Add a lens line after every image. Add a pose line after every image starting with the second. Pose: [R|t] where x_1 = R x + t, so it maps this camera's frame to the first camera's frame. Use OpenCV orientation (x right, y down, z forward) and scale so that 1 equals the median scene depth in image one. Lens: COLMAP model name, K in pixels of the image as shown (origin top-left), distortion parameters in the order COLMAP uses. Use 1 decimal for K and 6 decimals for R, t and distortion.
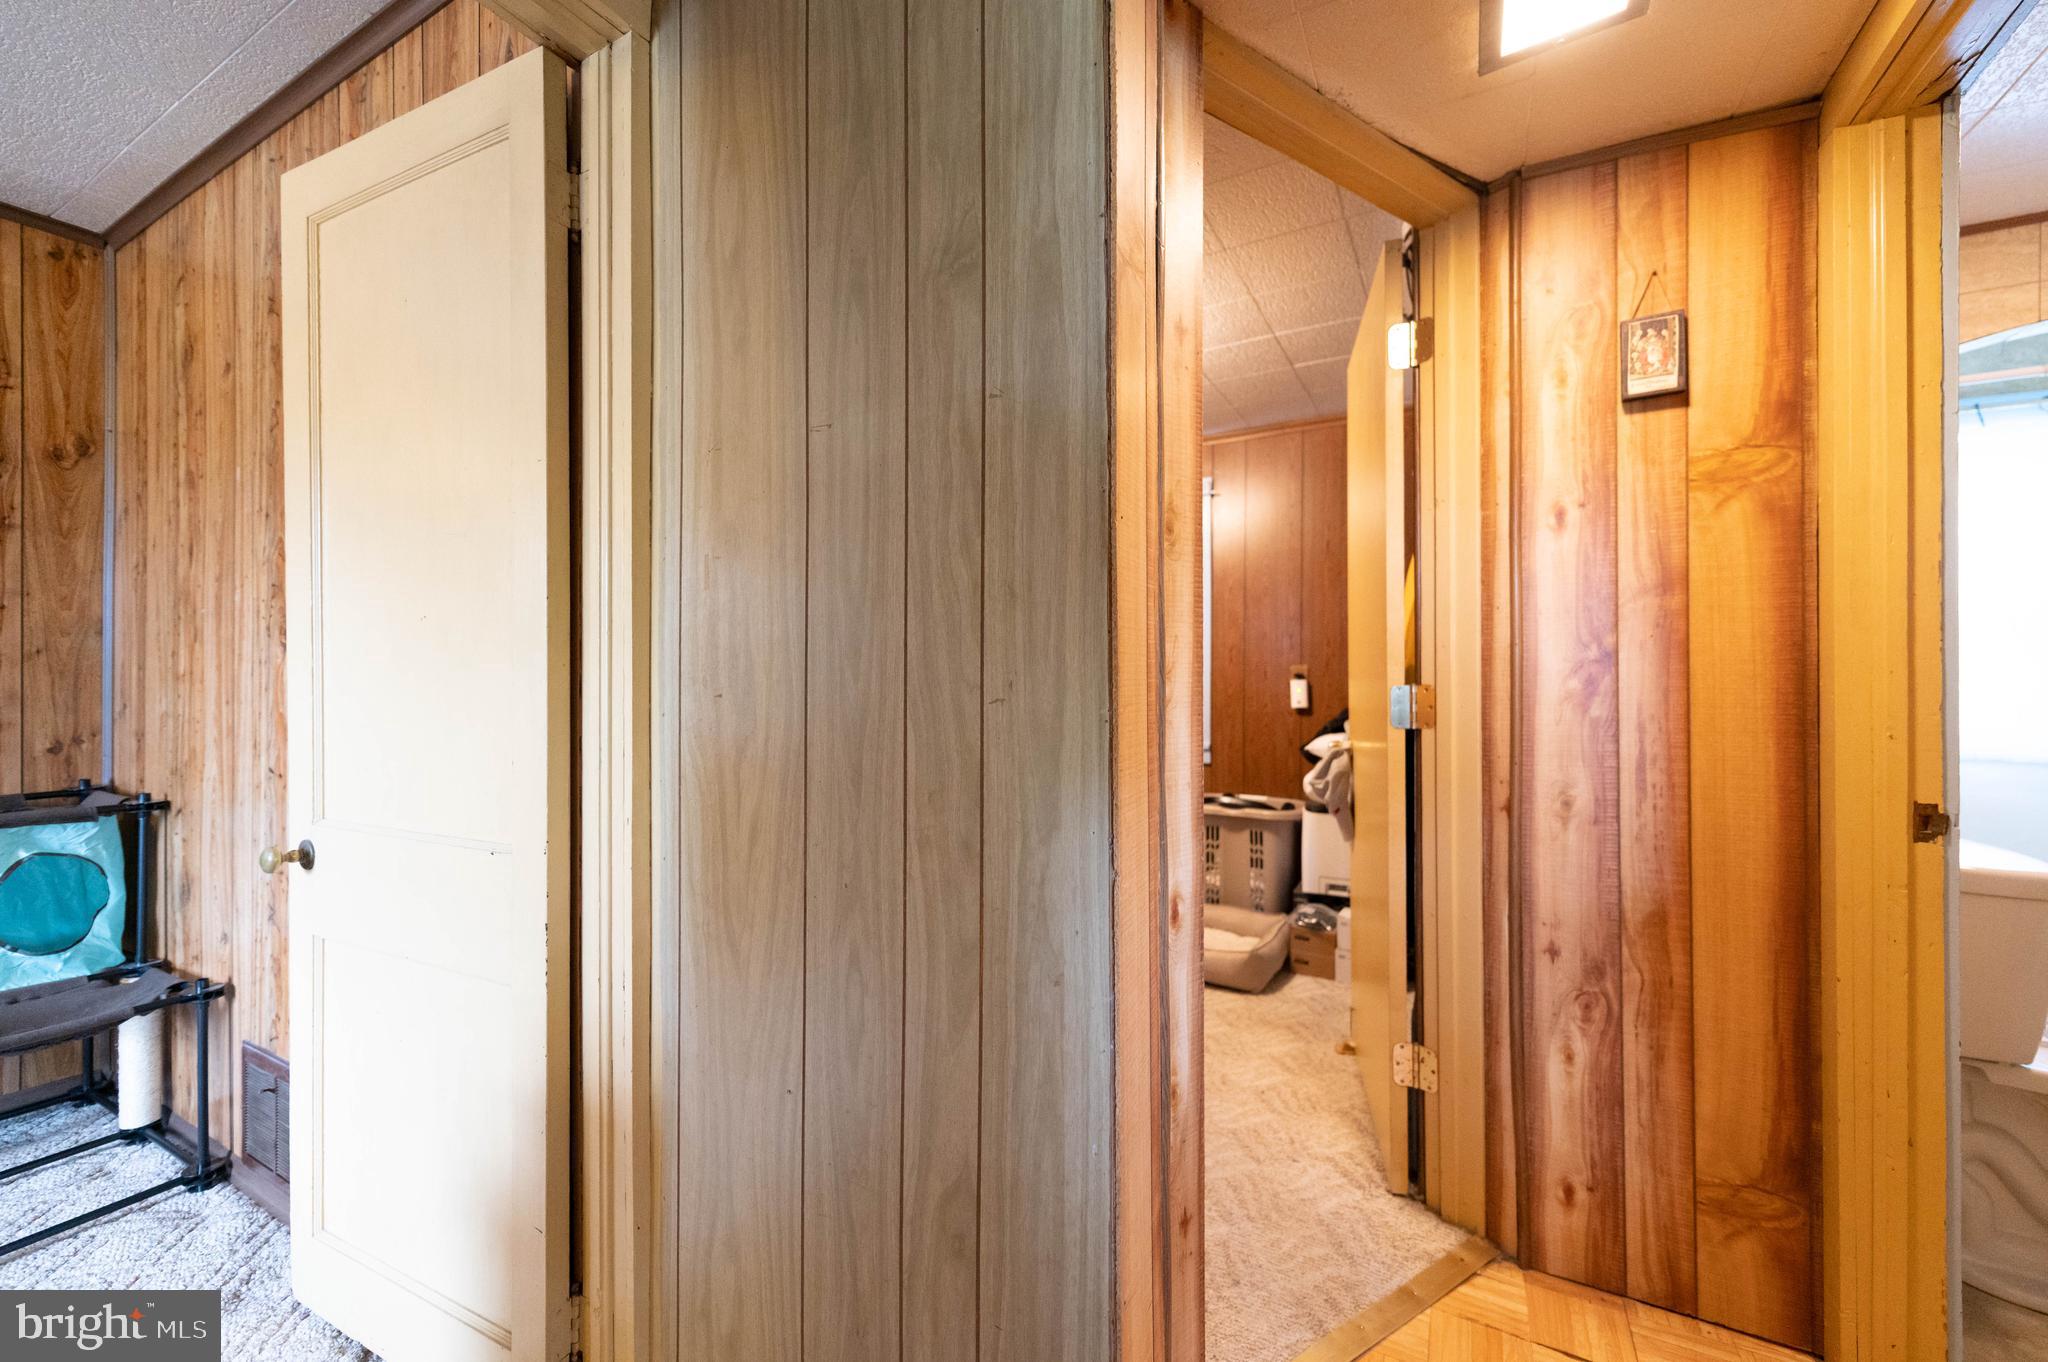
lens RADIAL K [[802.8, 0, 1024.1], [0, 802.8, 674.1], [0, 0, 1]] dist [0.011649, -0.002851]
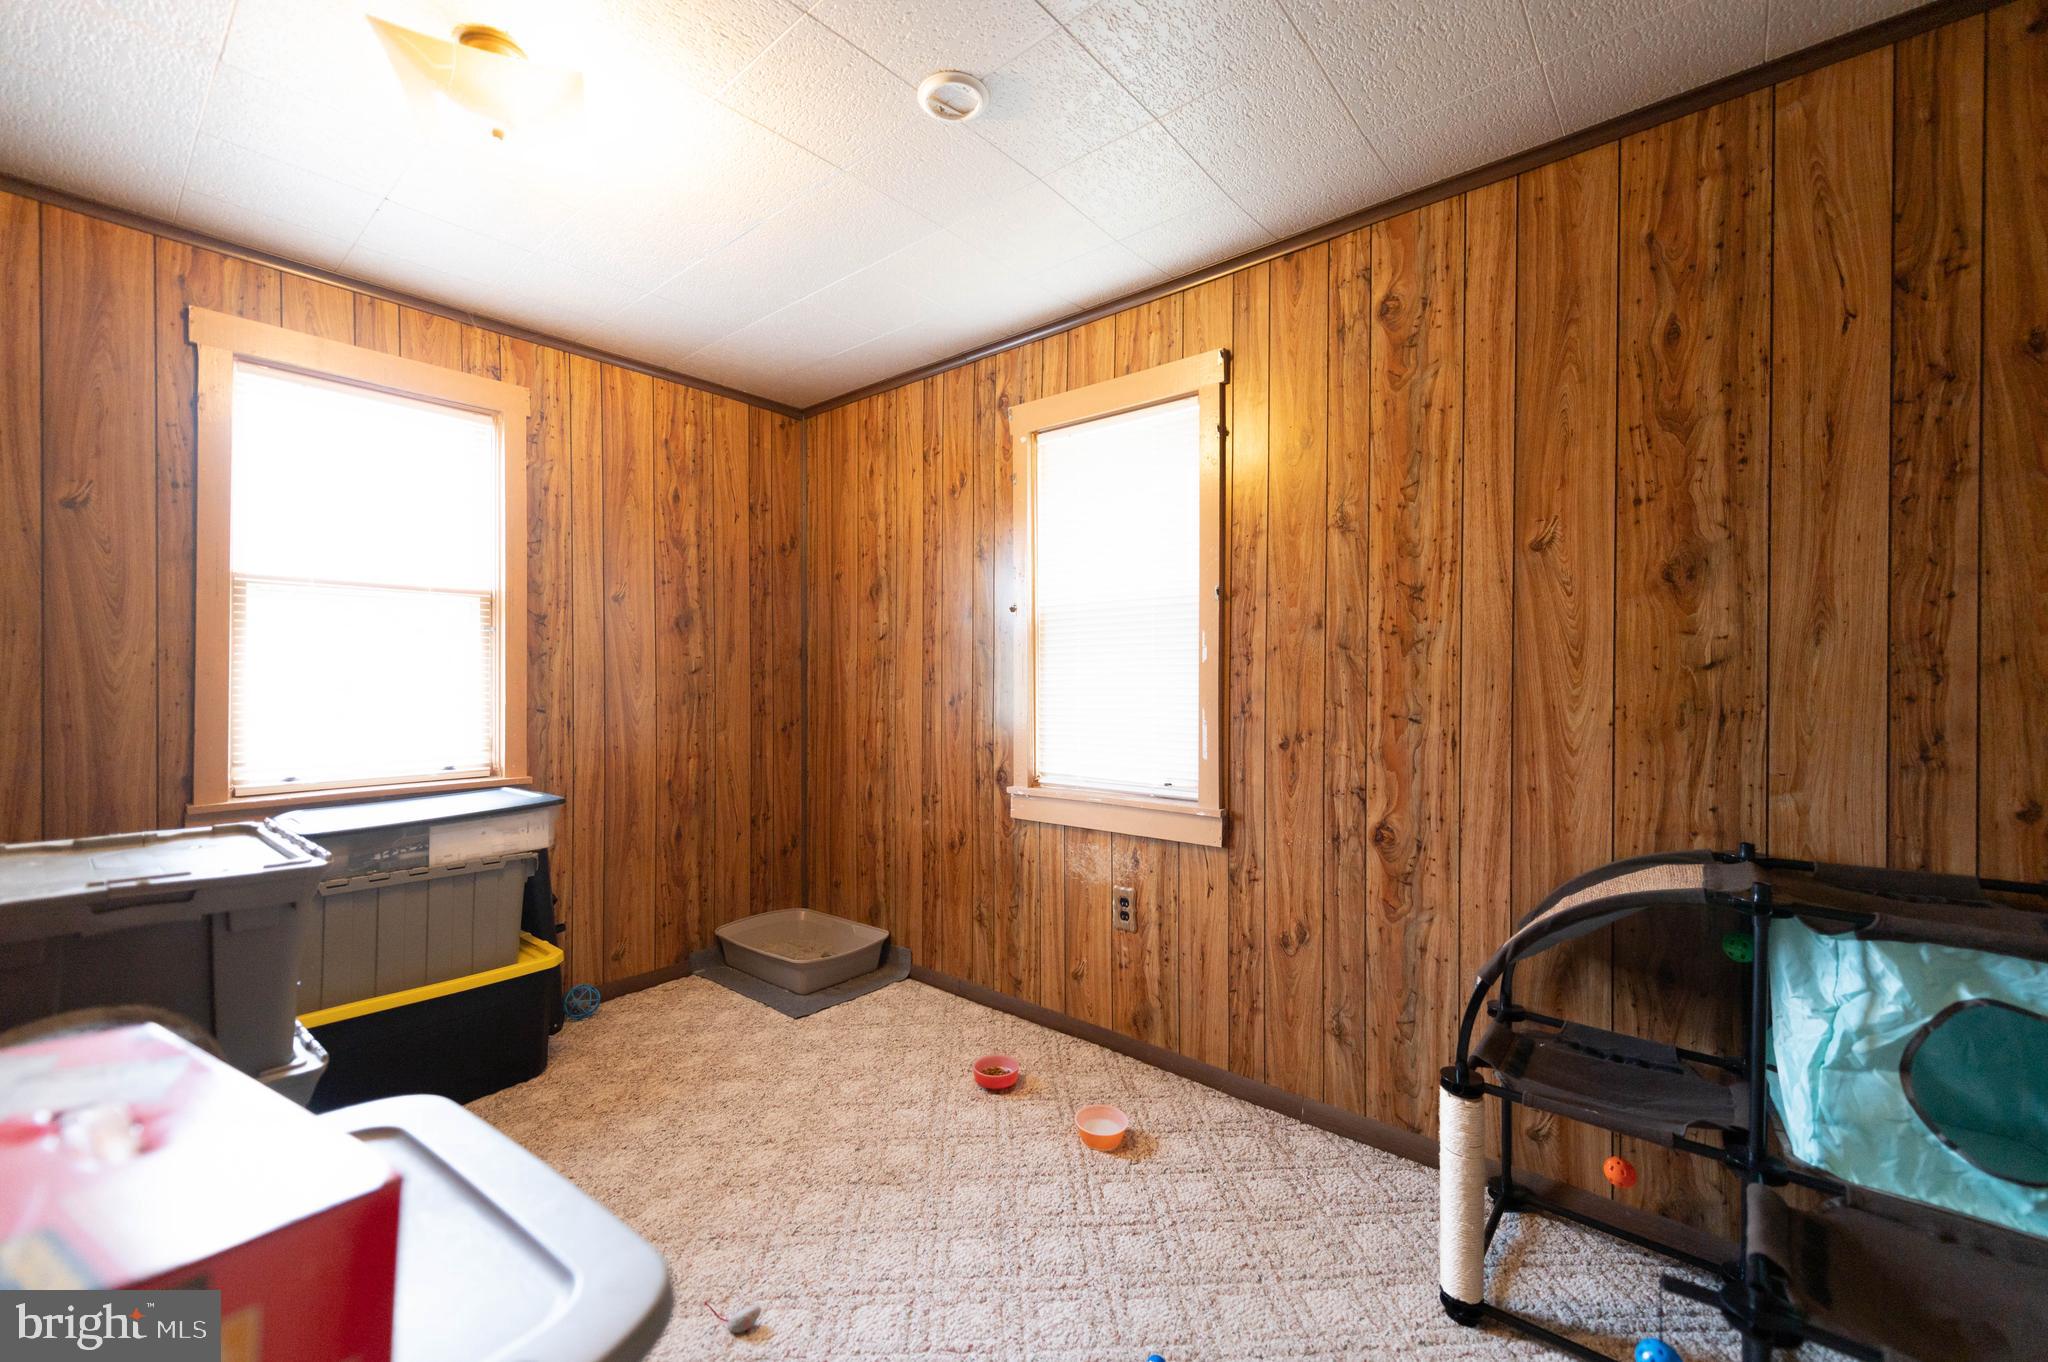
lens RADIAL K [[802.8, 0, 1015.9], [0, 802.8, 669.0], [0, 0, 1]] dist [0.011649, -0.002851]
pose [[-0.210786, -0.007482, -0.977504, -0.418316], [-0.013656, 0.999896, -0.004709, -0.006242], [0.977437, 0.012356, -0.210866, 0.368681]]
